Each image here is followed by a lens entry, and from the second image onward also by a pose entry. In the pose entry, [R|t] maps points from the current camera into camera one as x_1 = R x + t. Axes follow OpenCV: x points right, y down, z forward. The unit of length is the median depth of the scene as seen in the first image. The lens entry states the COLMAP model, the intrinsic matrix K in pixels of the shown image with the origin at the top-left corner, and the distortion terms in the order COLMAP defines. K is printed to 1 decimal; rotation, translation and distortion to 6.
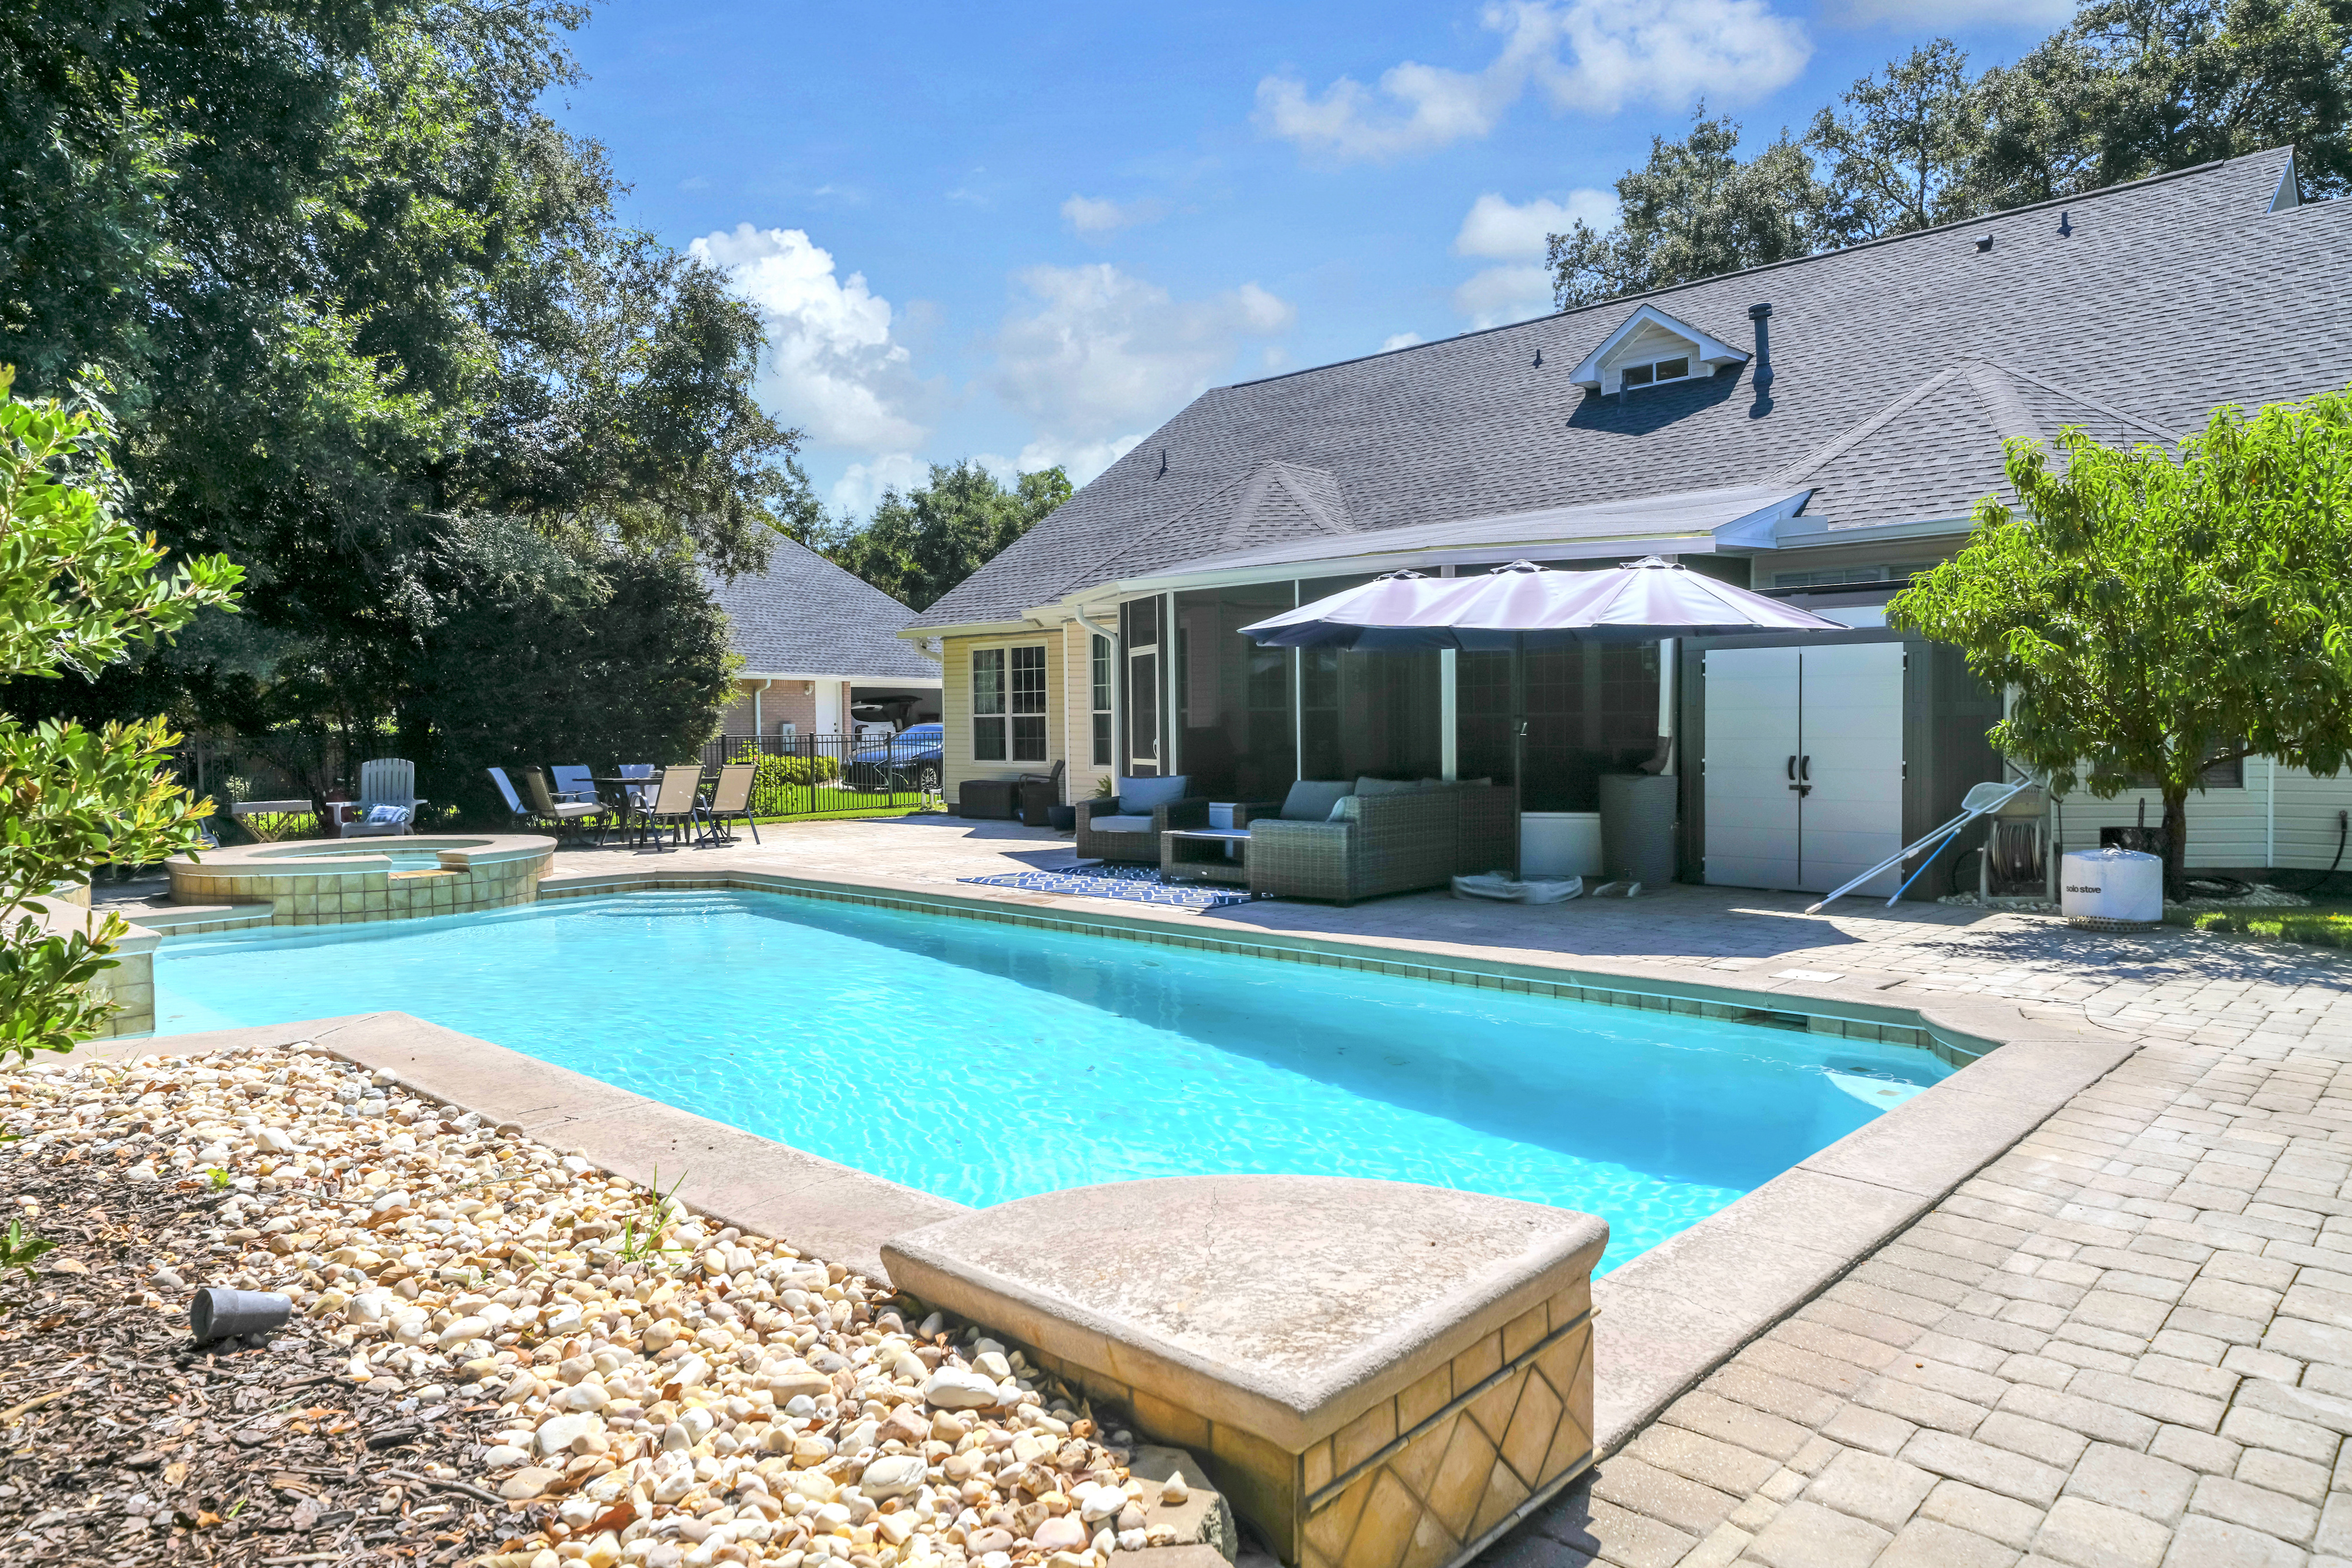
lens RADIAL K [[1489.0, 0, 1192.4], [0, 1489.0, 799.5], [0, 0, 1]] dist [0.029326, 0.000900]
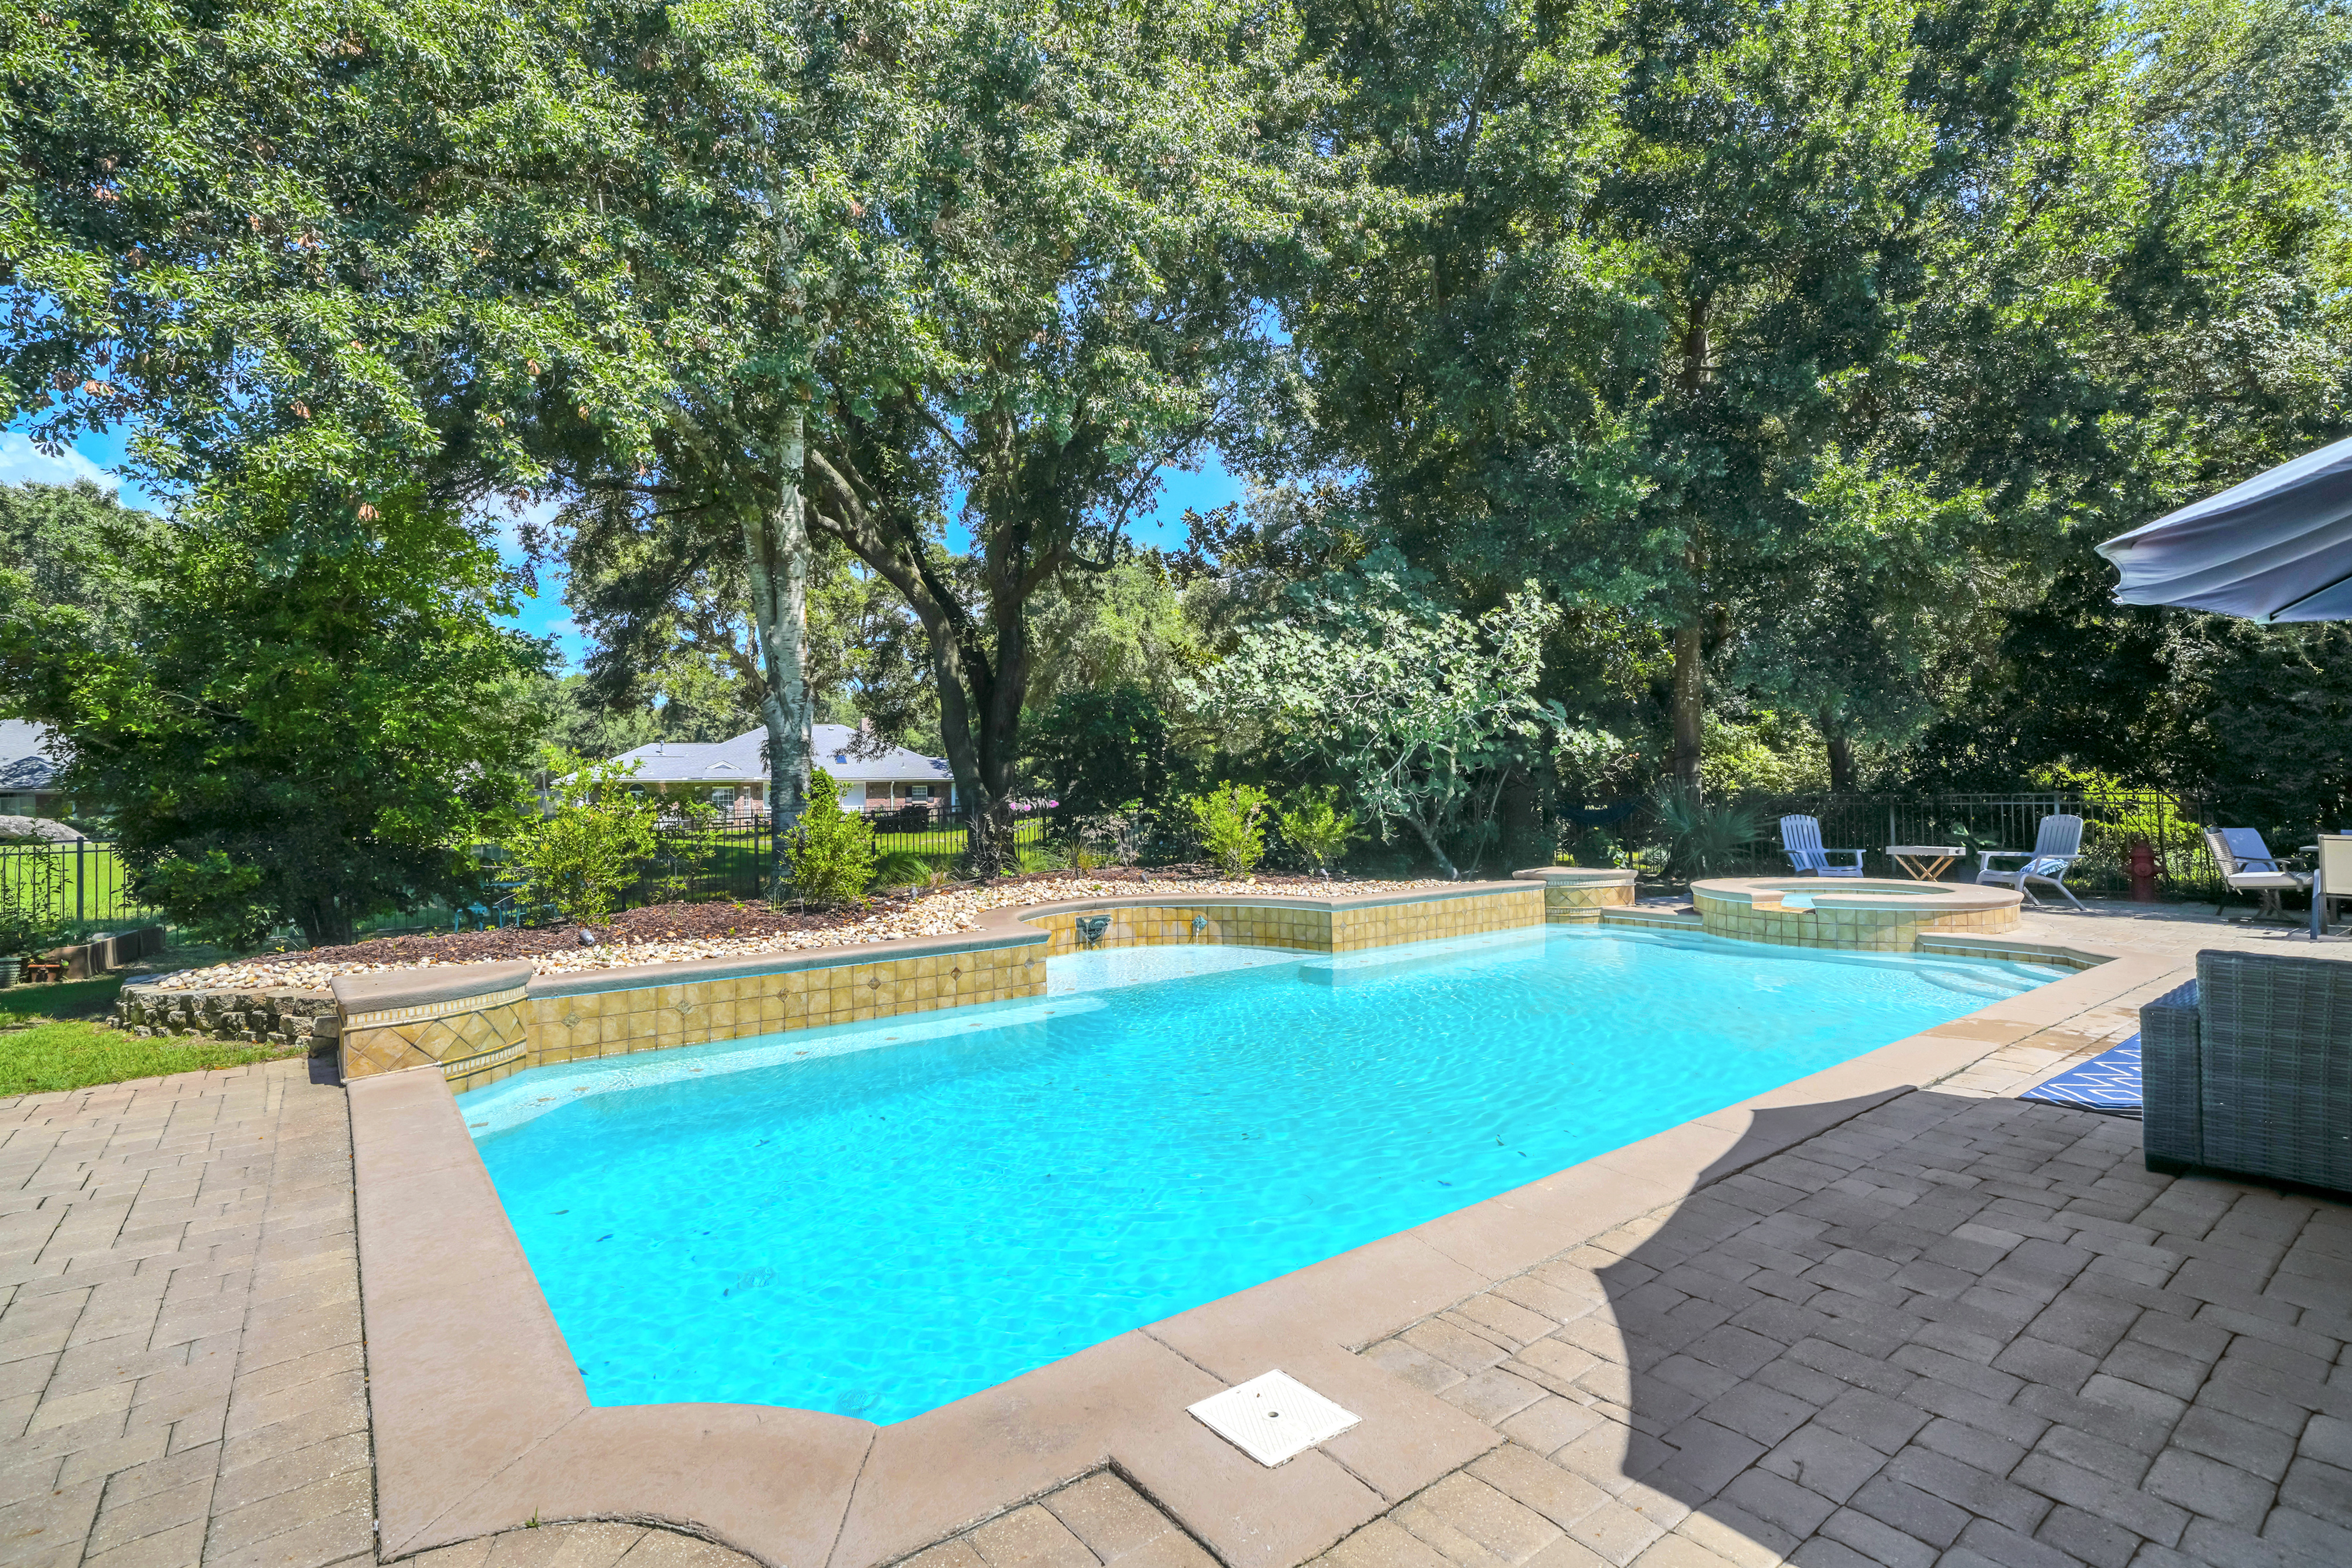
lens RADIAL K [[1112.8, 0, 1159.9], [0, 1112.8, 796.0], [0, 0, 1]] dist [0.013726, 0.001349]
pose [[-0.165713, 0.015065, -0.986059, 0.398077], [-0.038817, 0.999009, 0.021786, -0.036342], [0.985410, 0.041886, -0.164964, 0.547547]]
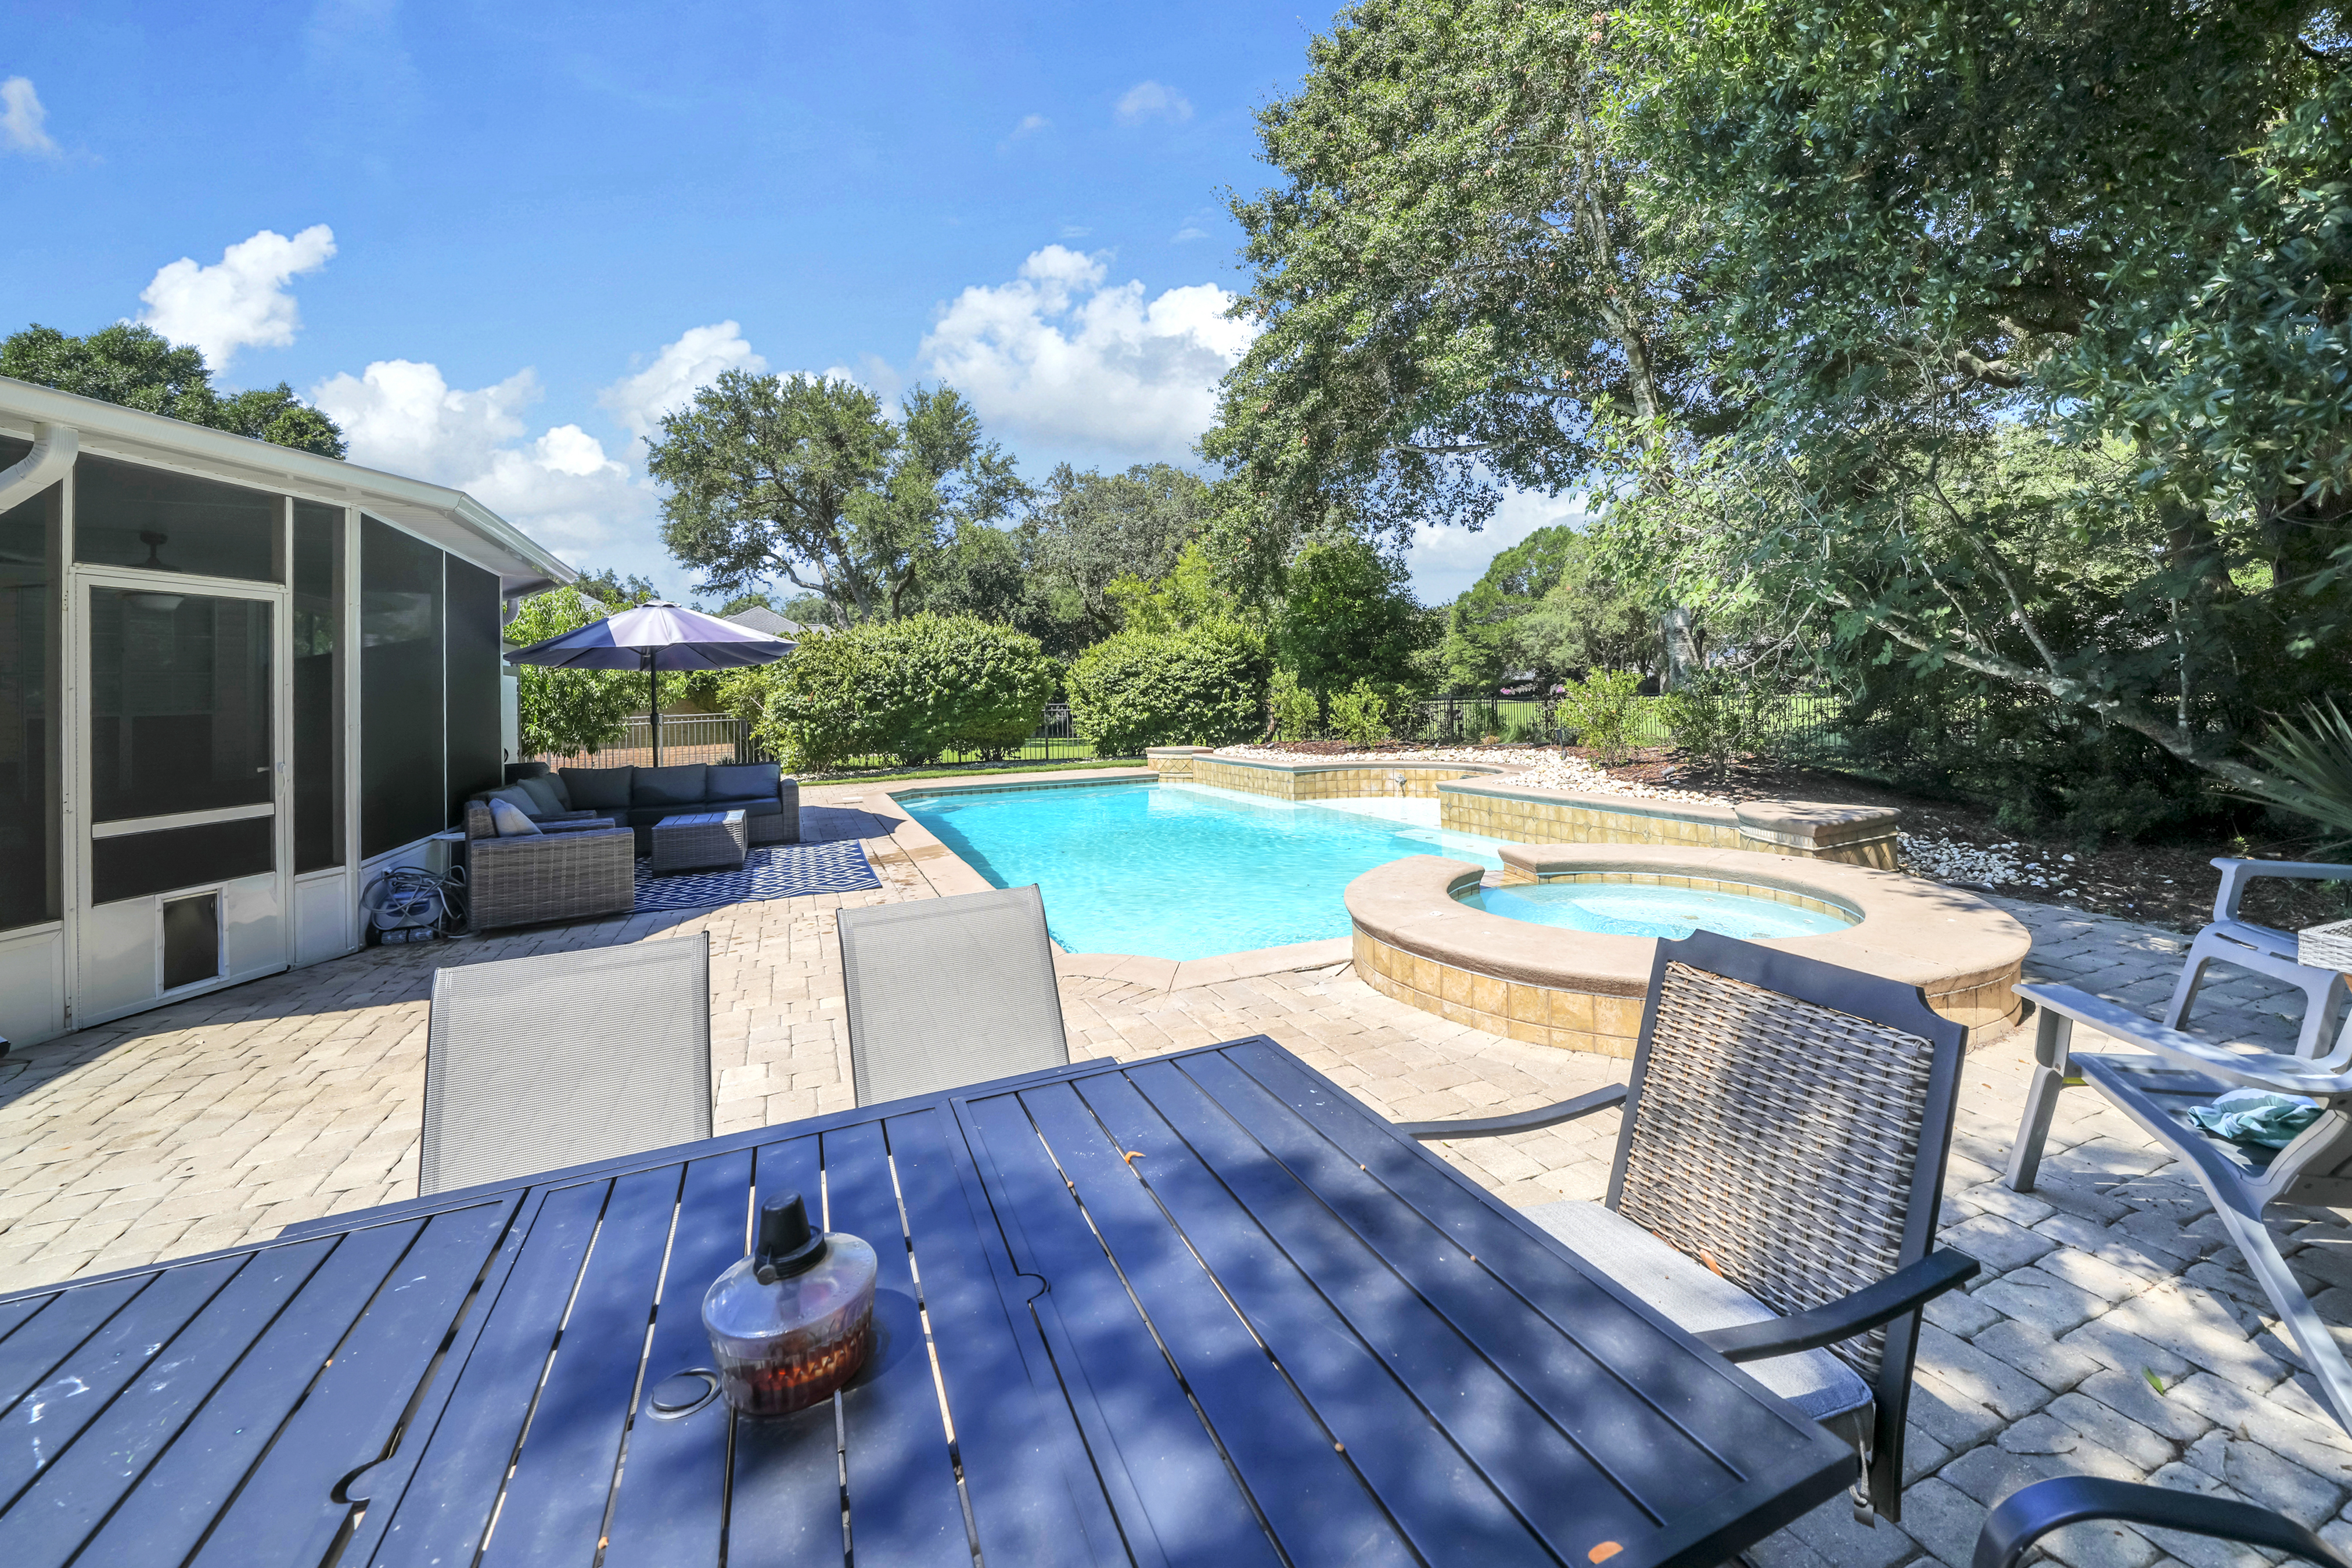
lens RADIAL K [[945.5, 0, 1176.3], [0, 945.5, 679.8], [0, 0, 1]] dist [-0.014385, -0.000179]
pose [[-0.903595, 0.046866, 0.425816, -0.495605], [0.065510, 0.997424, 0.029235, -0.064455], [-0.423349, 0.054311, -0.904337, 1.272542]]
